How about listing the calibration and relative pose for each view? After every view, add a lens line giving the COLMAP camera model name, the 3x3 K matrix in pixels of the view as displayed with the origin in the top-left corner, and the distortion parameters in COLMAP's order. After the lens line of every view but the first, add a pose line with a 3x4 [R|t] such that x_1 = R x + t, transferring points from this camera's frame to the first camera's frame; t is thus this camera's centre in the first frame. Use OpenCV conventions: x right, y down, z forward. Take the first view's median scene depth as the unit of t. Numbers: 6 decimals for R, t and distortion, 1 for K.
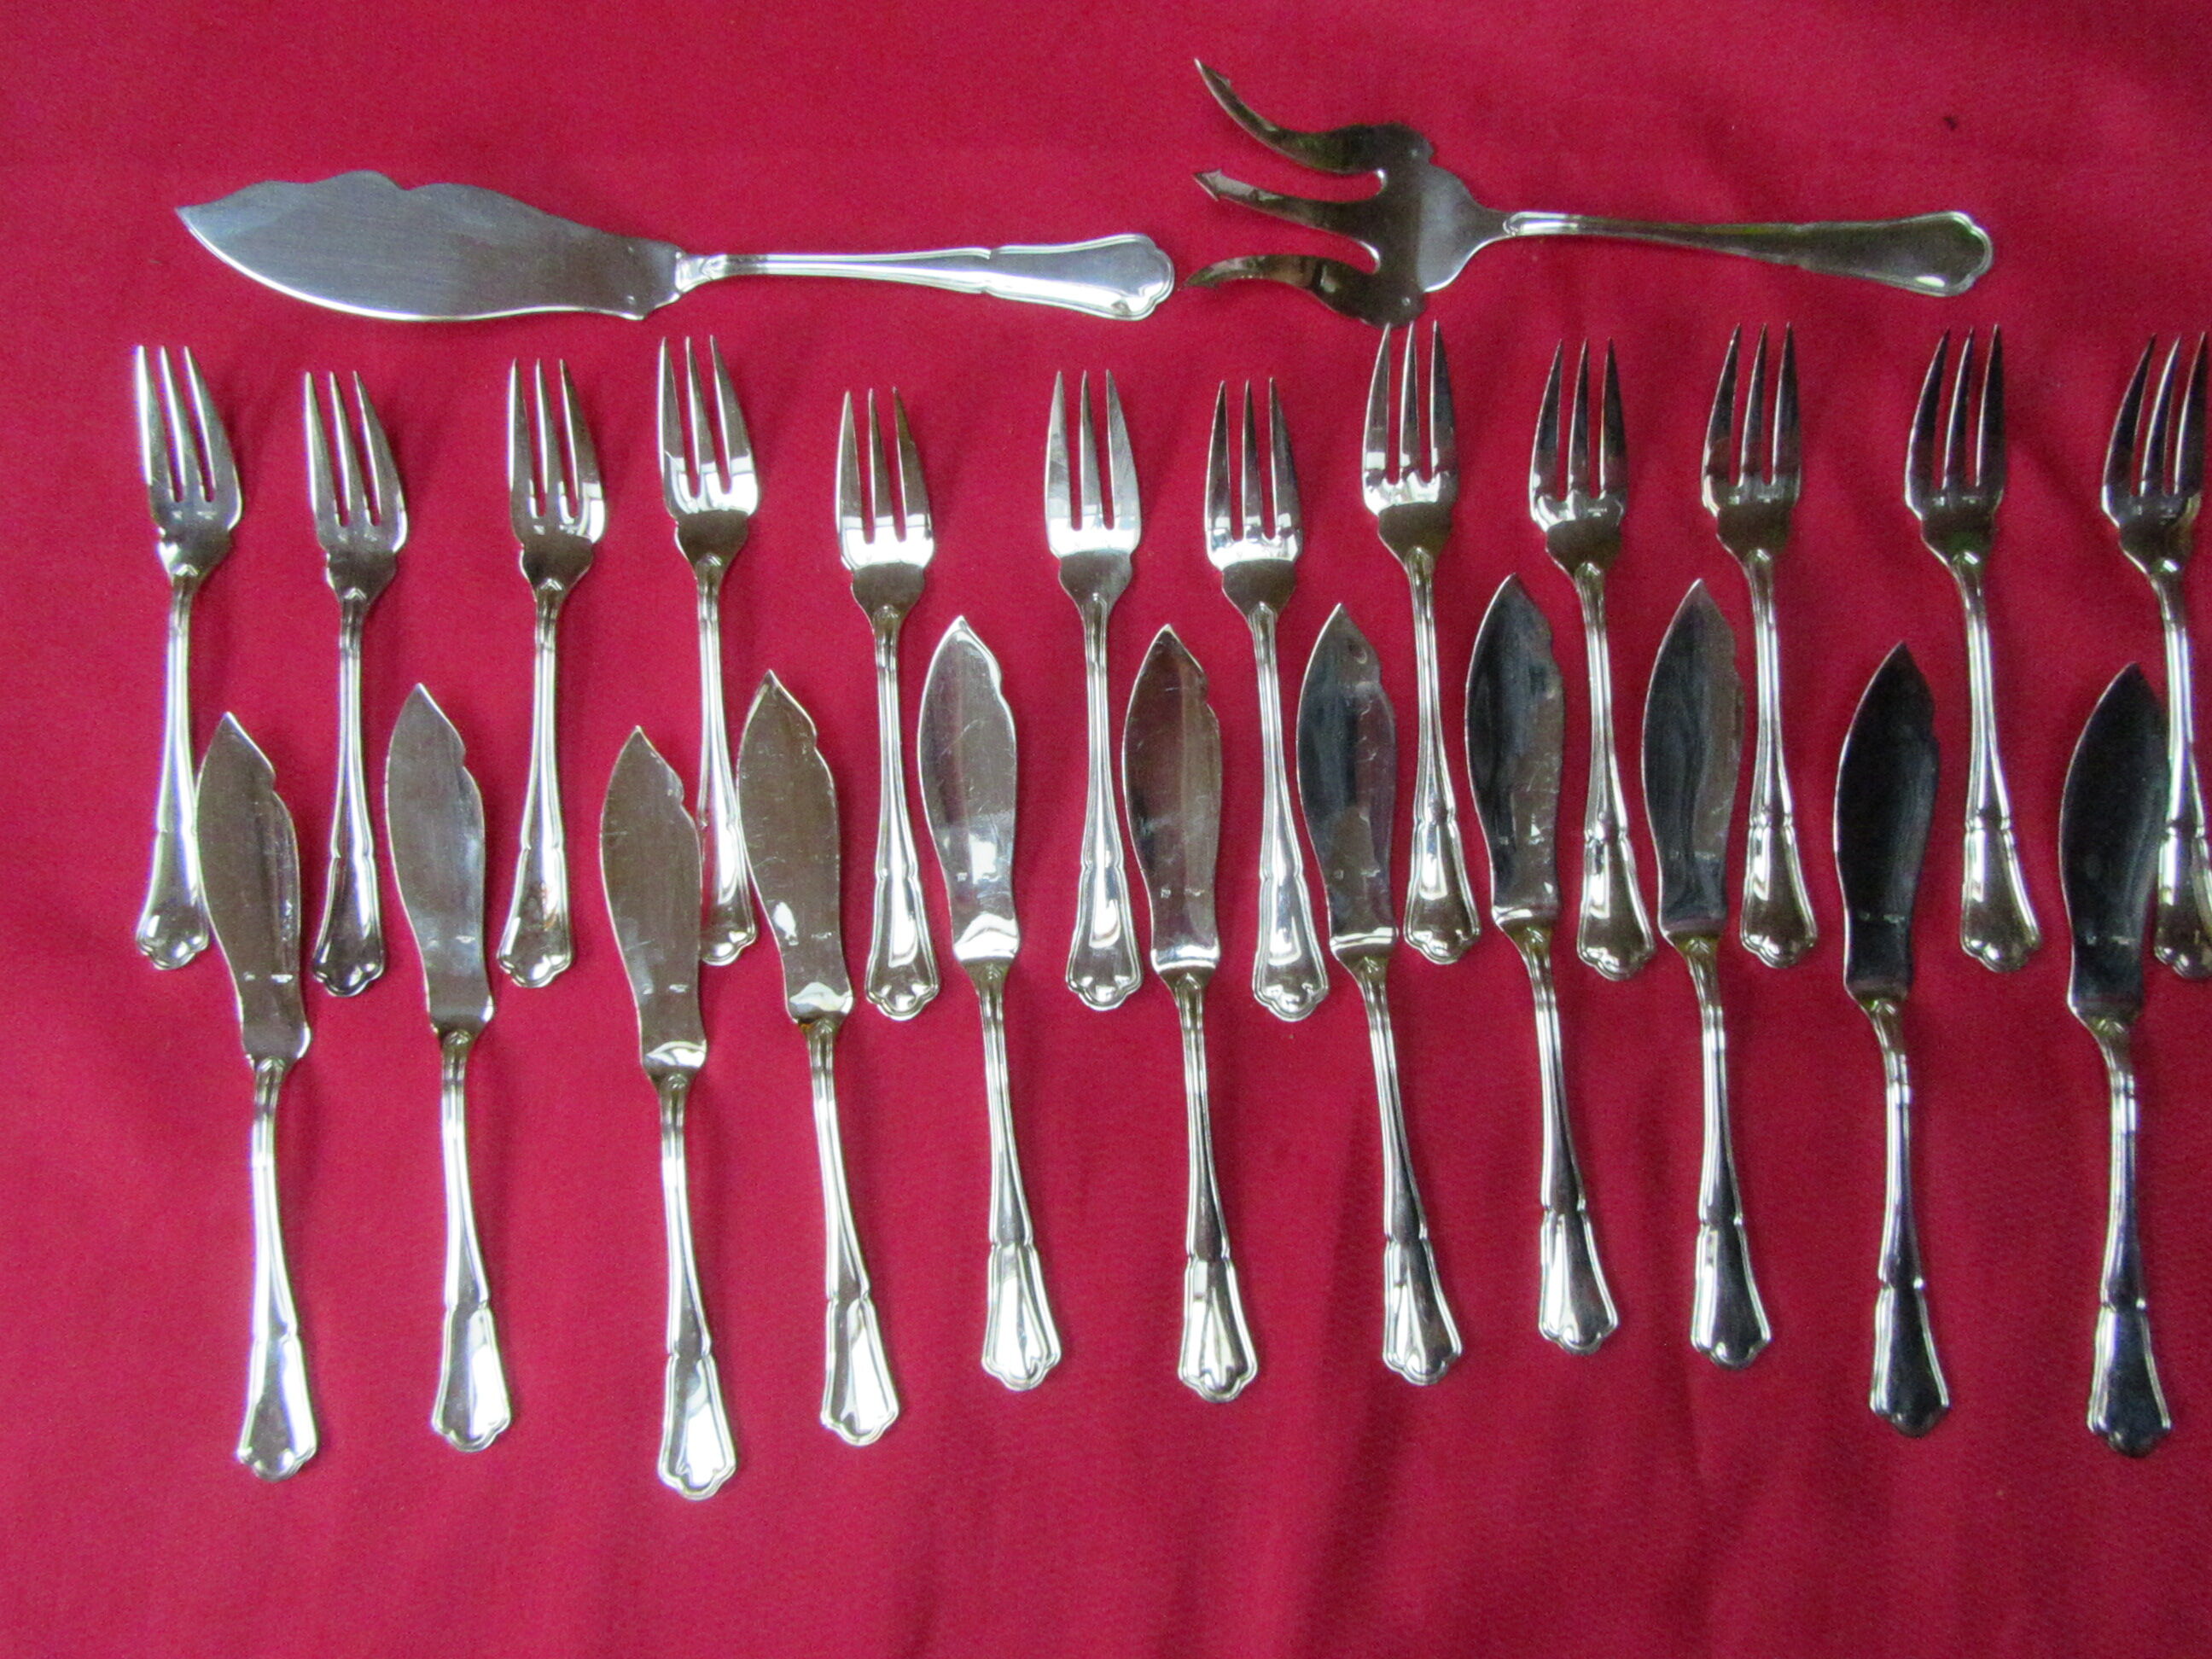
lens RADIAL K [[1833.3, 0, 1102.1], [0, 1833.3, 829.8], [0, 0, 1]] dist [0.010634, -0.004515]
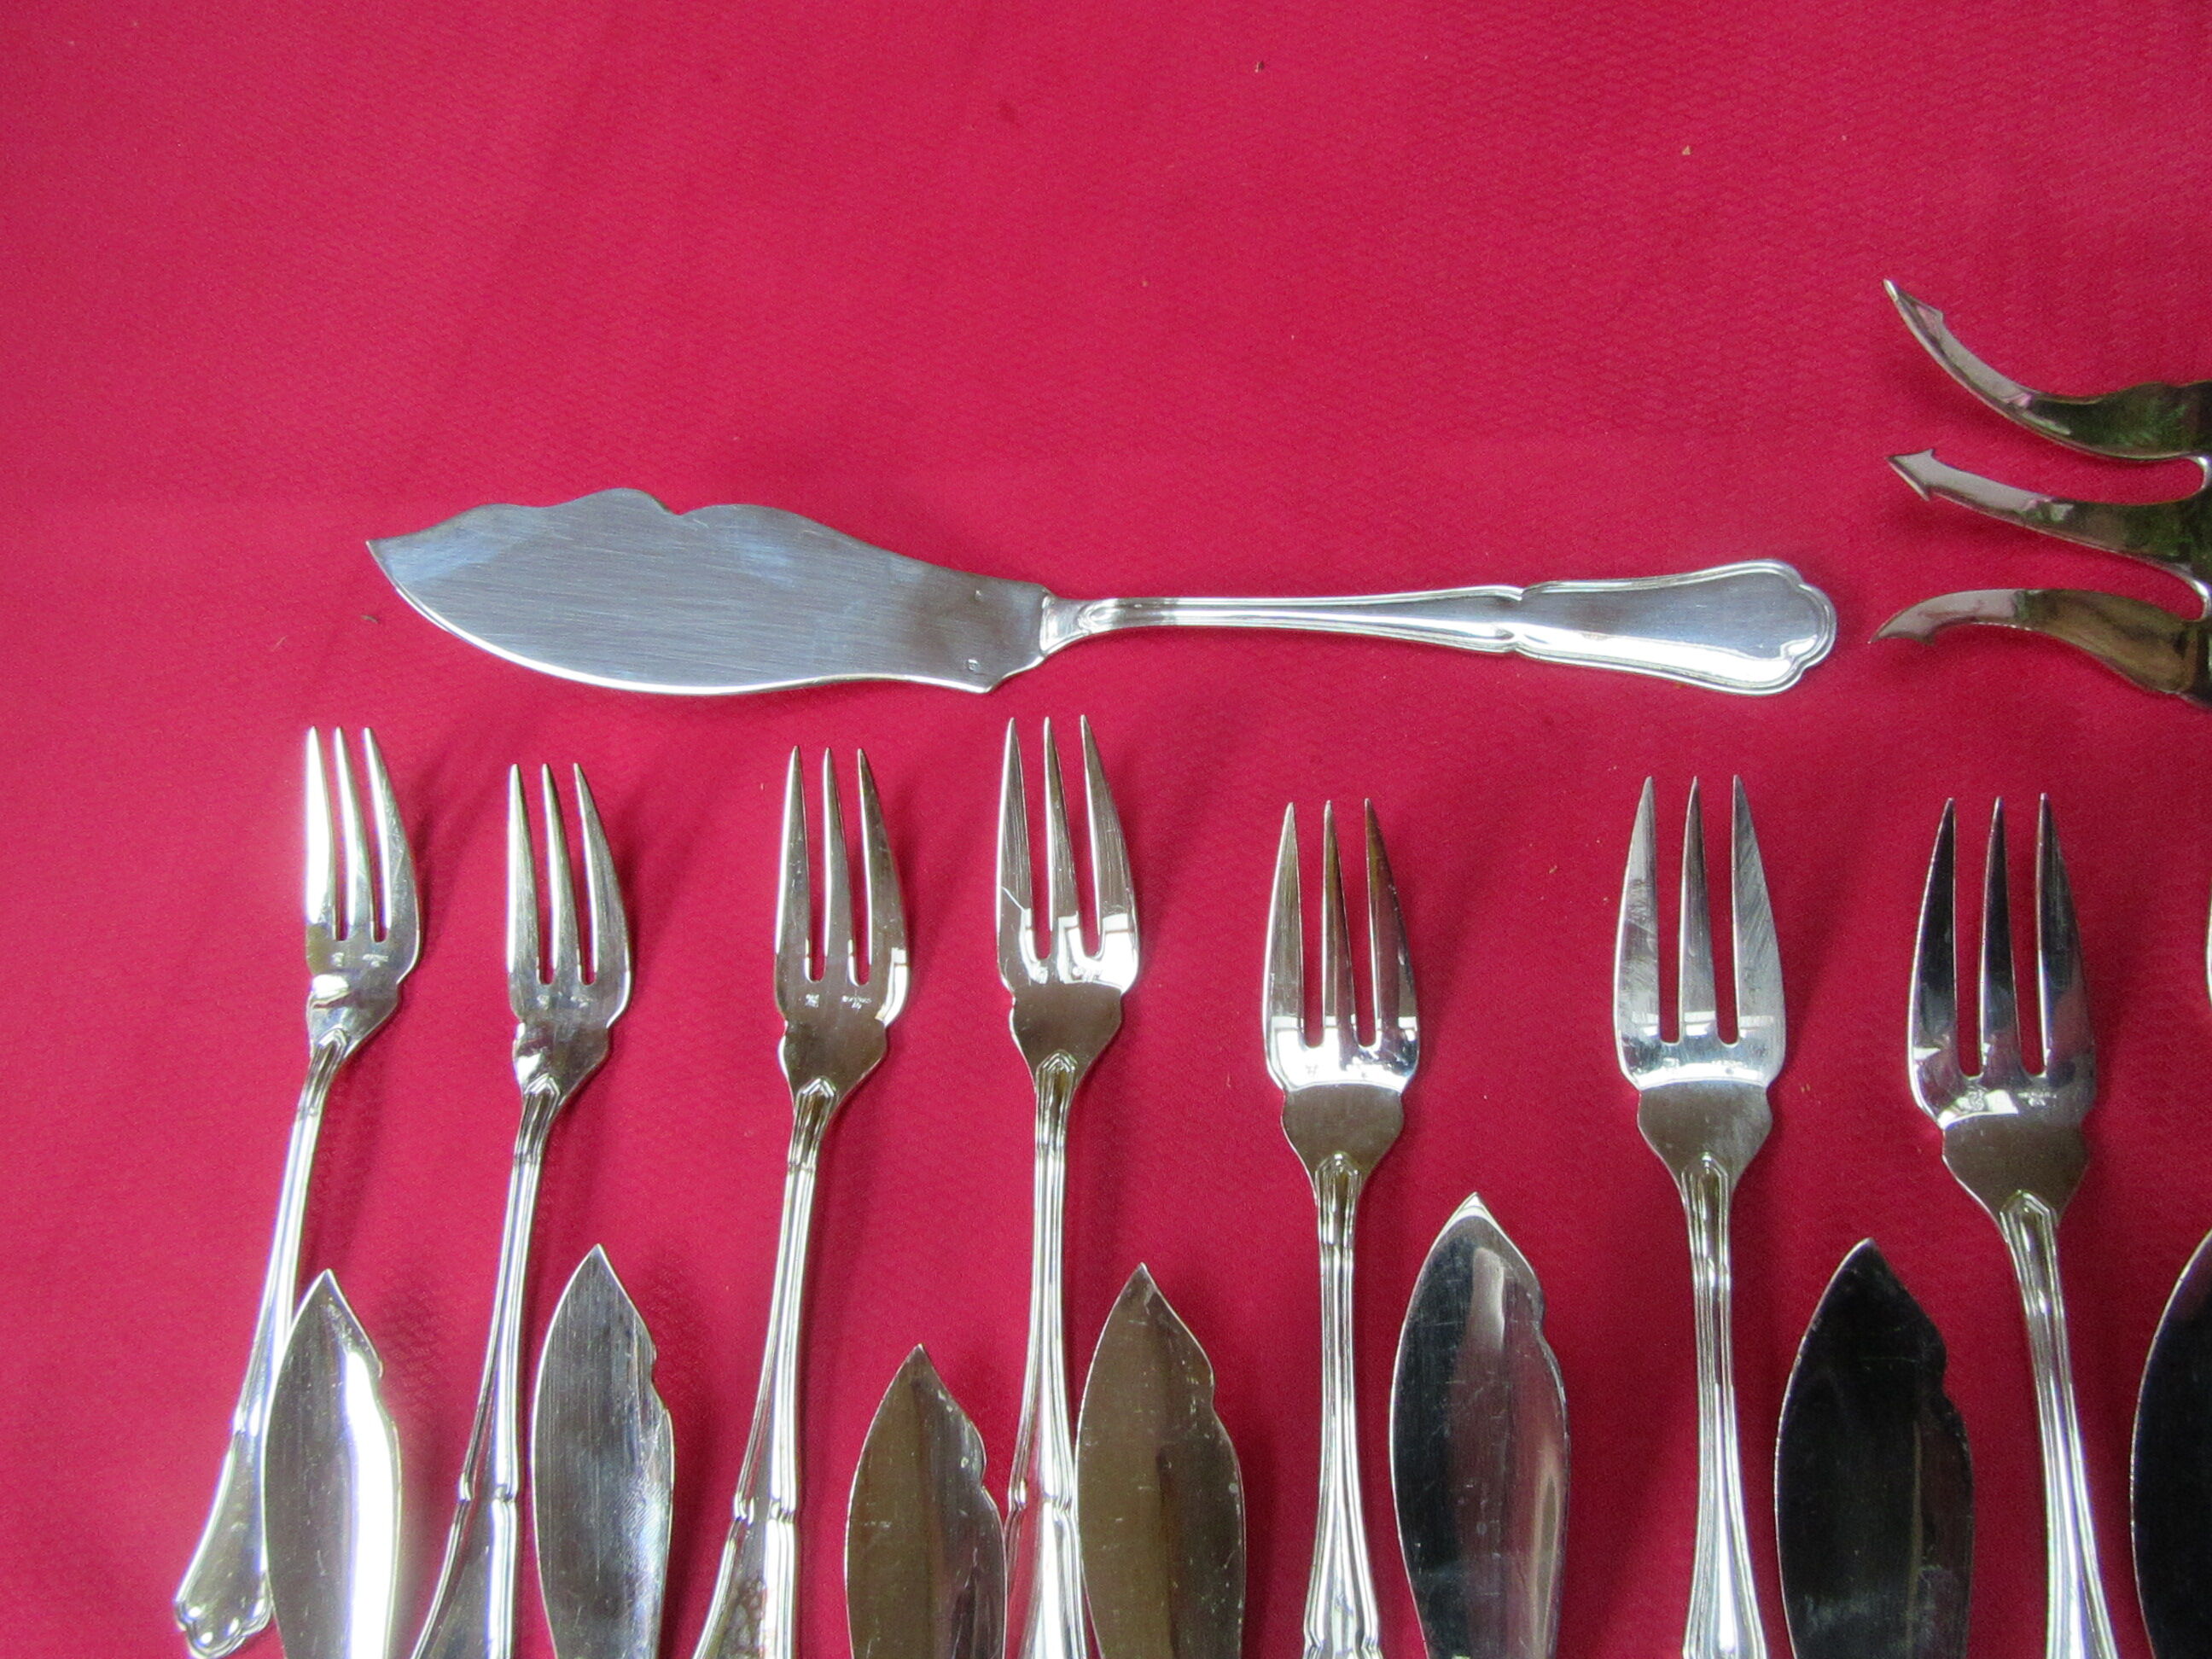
lens RADIAL K [[1833.3, 0, 1099.8], [0, 1833.3, 832.2], [0, 0, 1]] dist [0.010634, -0.004515]
pose [[0.976175, 0.019973, -0.216063, -0.066352], [-0.061357, 0.980523, -0.186574, -0.108261], [0.208128, 0.195386, 0.958388, 0.386256]]
